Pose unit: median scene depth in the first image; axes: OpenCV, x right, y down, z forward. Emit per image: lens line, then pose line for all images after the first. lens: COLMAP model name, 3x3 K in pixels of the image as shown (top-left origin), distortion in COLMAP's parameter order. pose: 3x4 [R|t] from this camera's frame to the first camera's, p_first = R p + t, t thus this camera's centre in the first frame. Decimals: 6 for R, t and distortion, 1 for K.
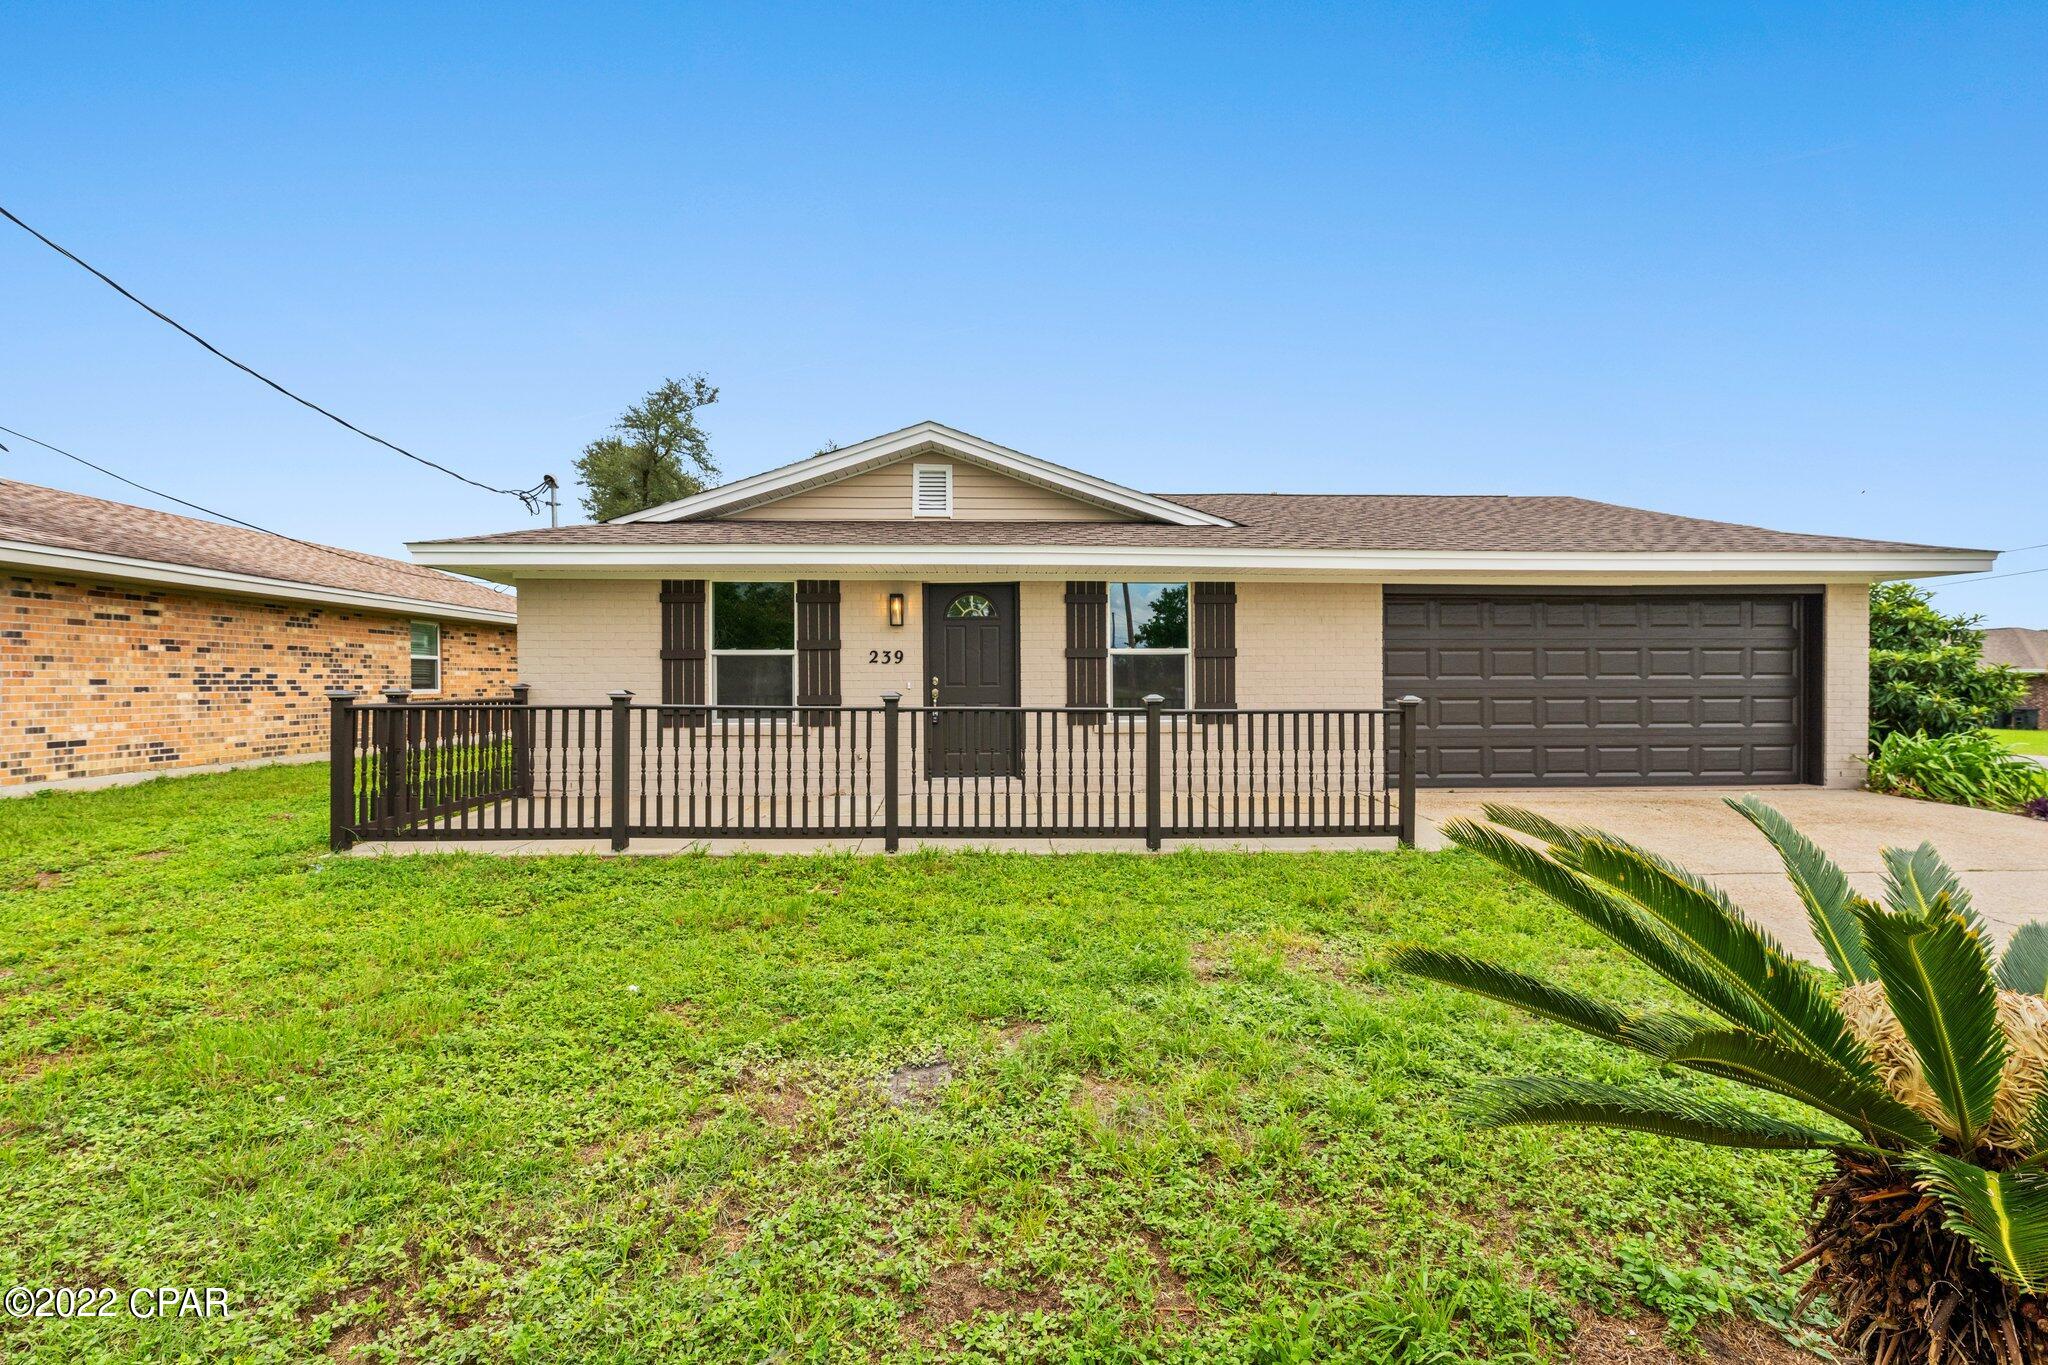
lens RADIAL K [[850.4, 0, 1022.9], [0, 850.4, 671.2], [0, 0, 1]] dist [0.000967, -0.000919]
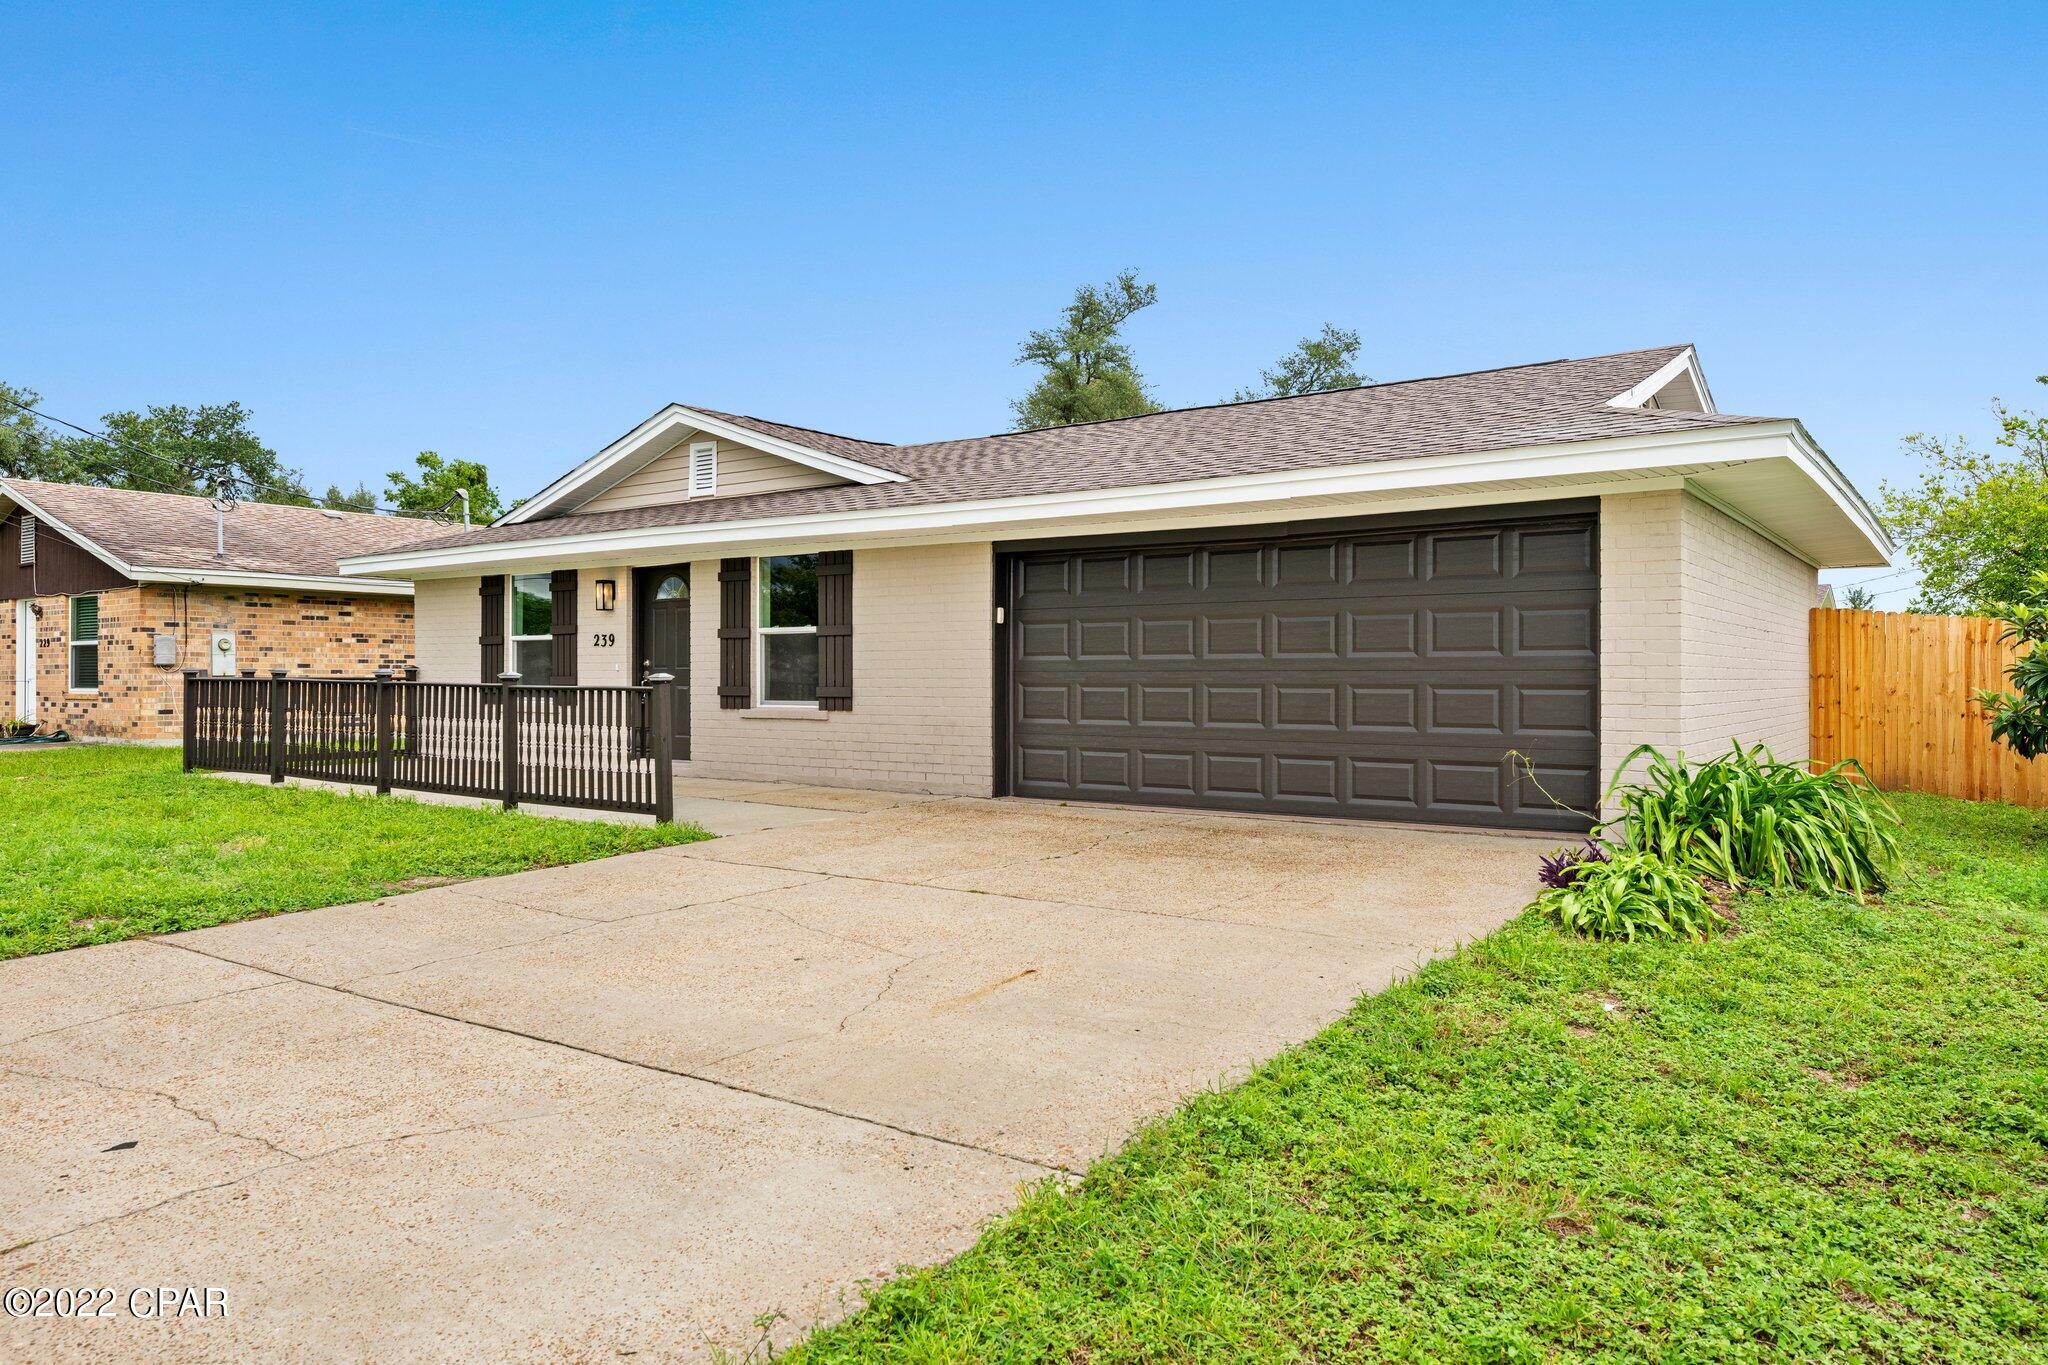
lens RADIAL K [[1291.4, 0, 1032.4], [0, 1291.4, 684.1], [0, 0, 1]] dist [-0.003925, 0.000553]
pose [[0.793024, 0.008033, -0.609137, 1.207856], [0.004460, 0.999810, 0.018992, 0.009453], [0.609174, -0.017778, 0.792837, 0.050879]]
